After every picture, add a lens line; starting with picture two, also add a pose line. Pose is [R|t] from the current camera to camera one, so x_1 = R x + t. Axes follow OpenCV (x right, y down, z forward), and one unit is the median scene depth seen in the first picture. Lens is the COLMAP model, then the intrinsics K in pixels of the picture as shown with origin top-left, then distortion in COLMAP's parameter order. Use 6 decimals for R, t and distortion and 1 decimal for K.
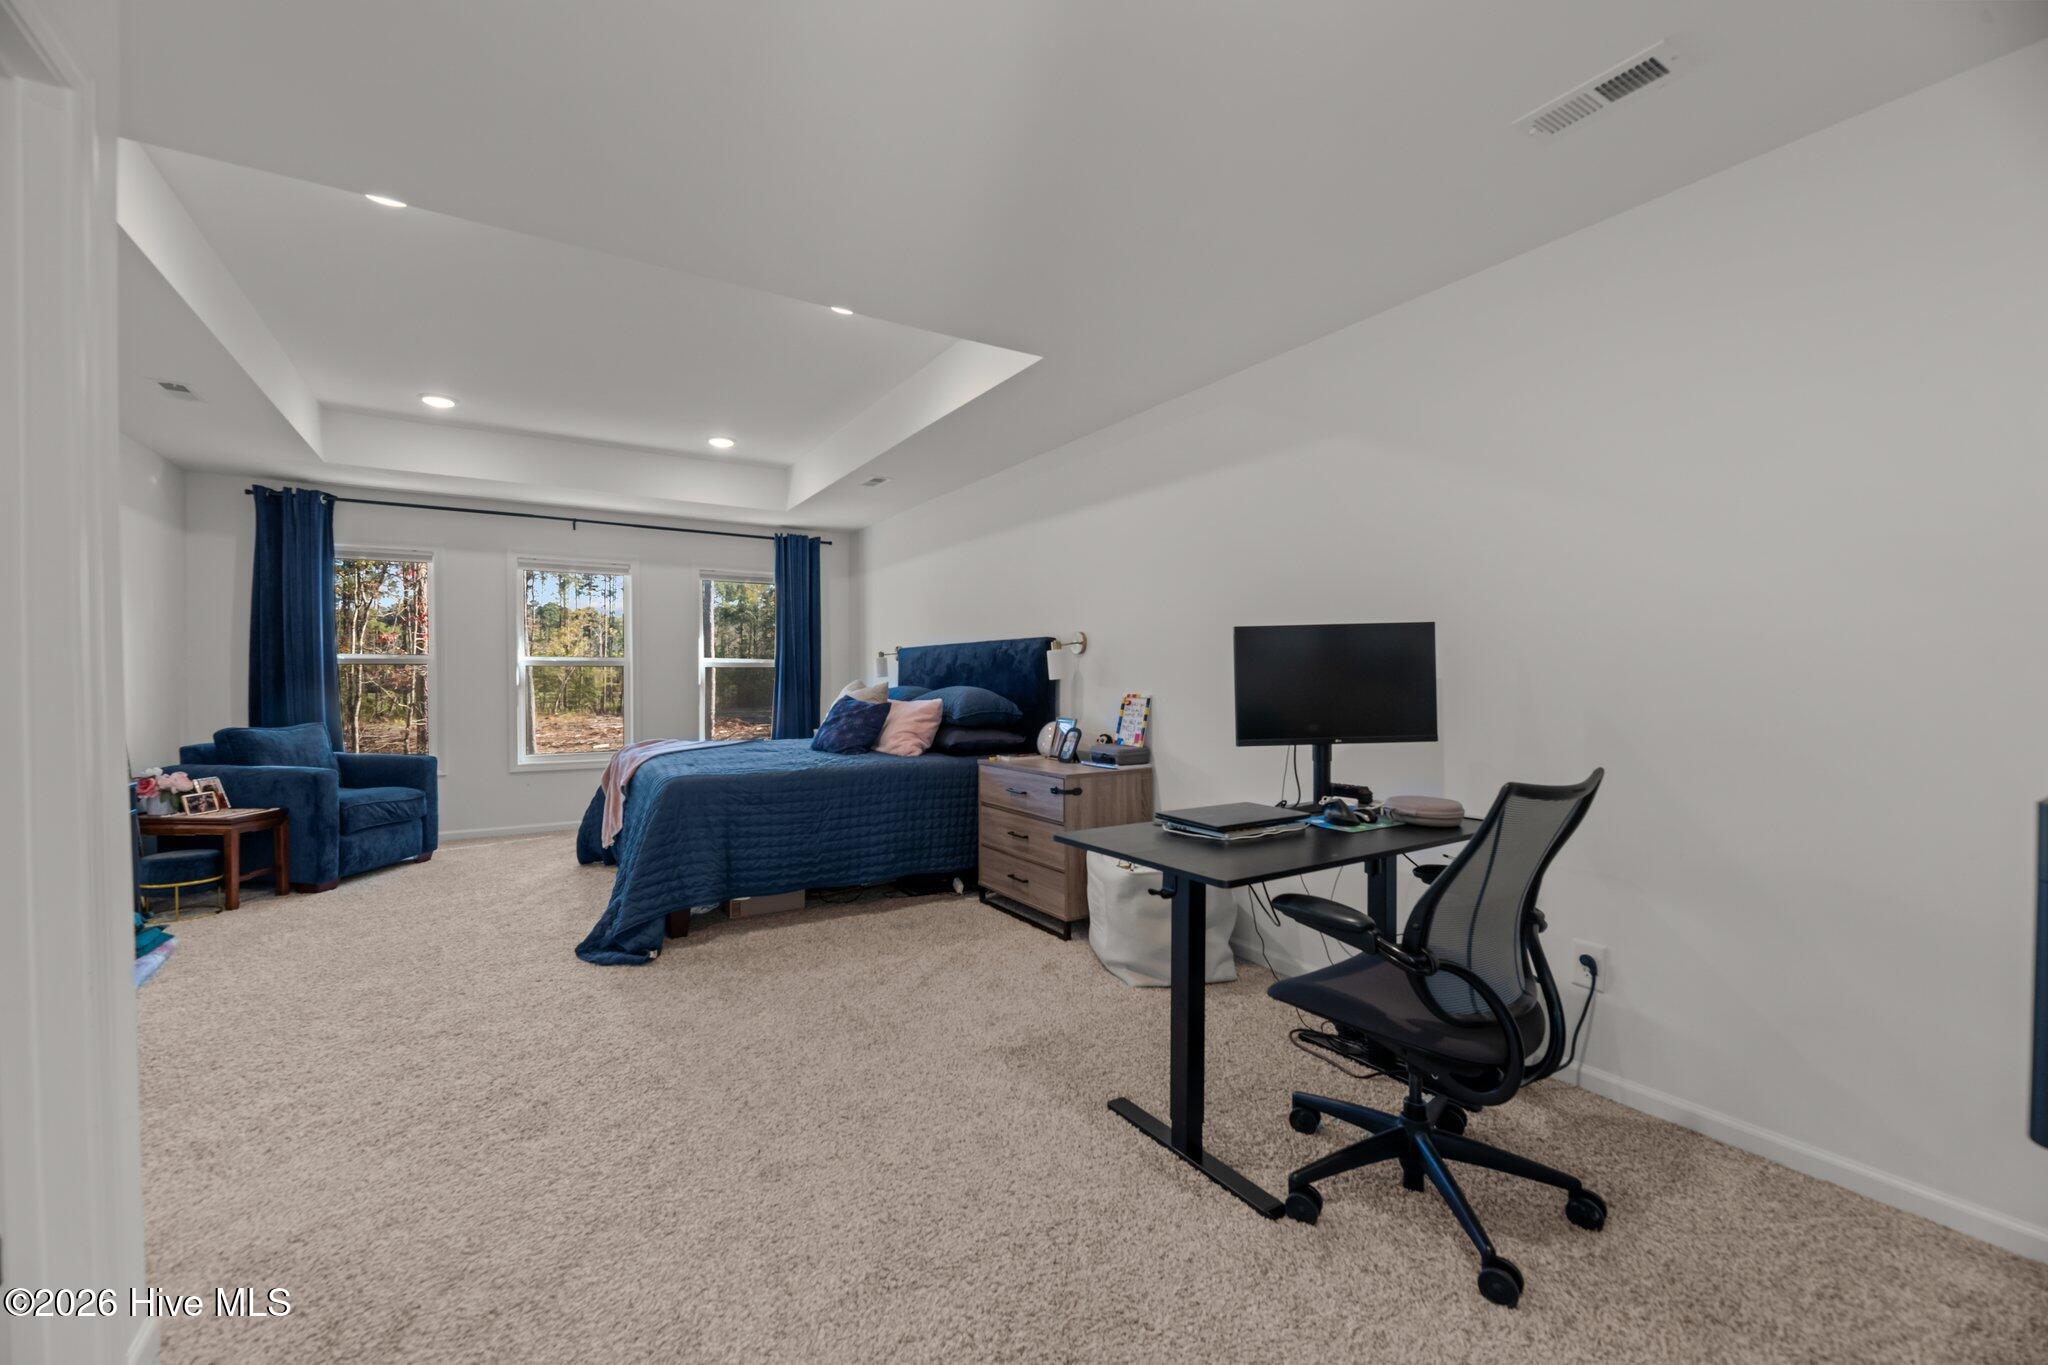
lens RADIAL K [[829.4, 0, 1012.1], [0, 829.4, 687.7], [0, 0, 1]] dist [-0.000367, -0.000316]
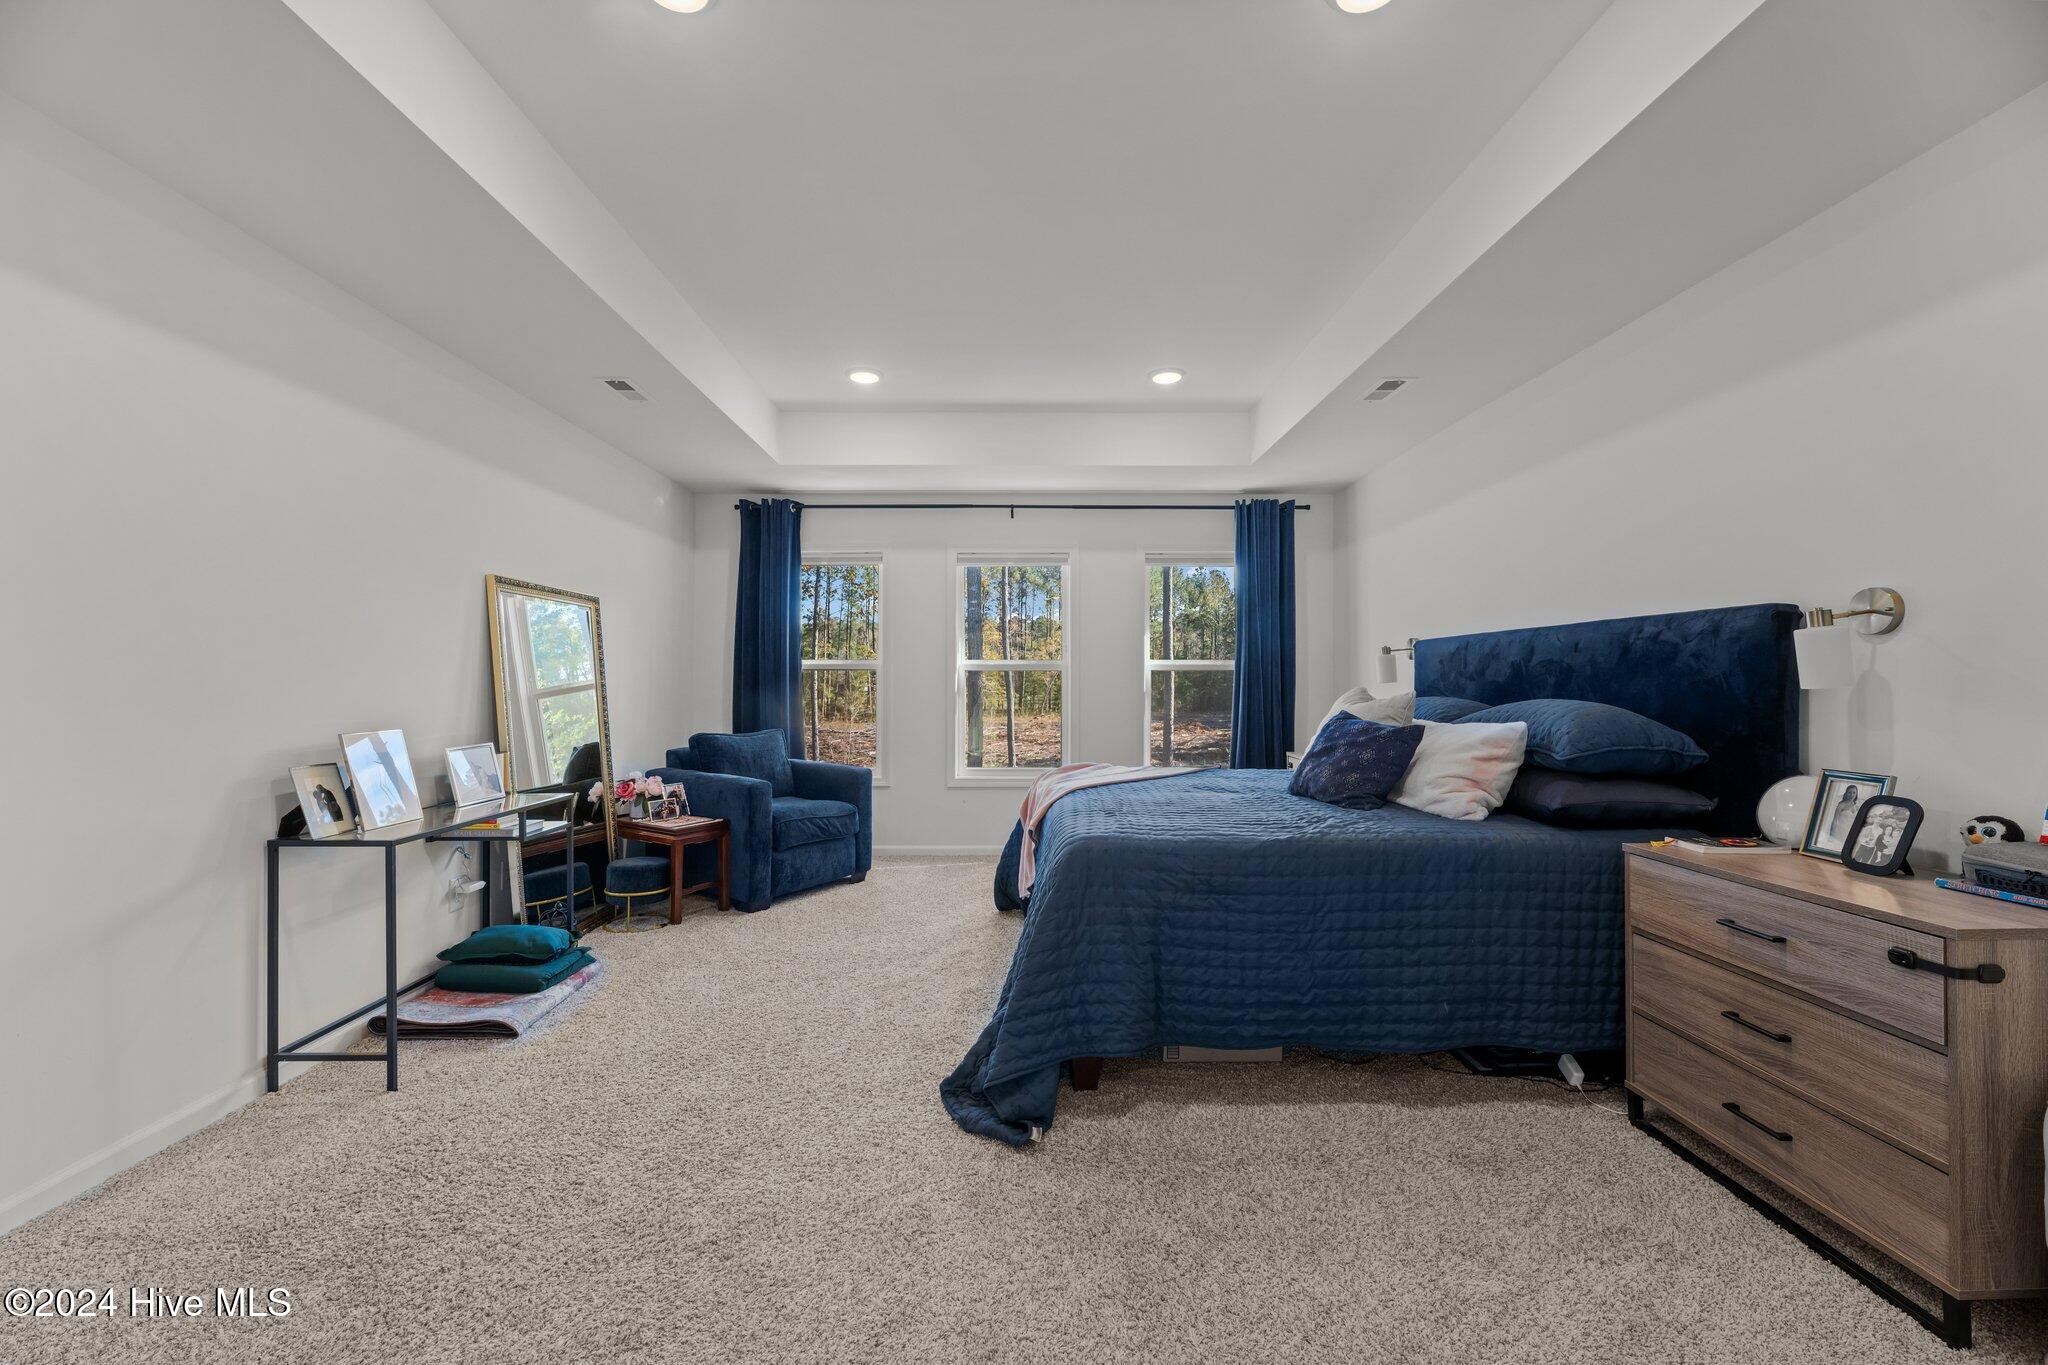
lens RADIAL K [[829.4, 0, 1012.1], [0, 829.4, 687.7], [0, 0, 1]] dist [-0.000367, -0.000316]
pose [[0.856924, 0.003017, -0.515435, -0.100152], [-0.005682, 0.999977, -0.003592, -0.006578], [0.515412, 0.006007, 0.856921, 0.351356]]
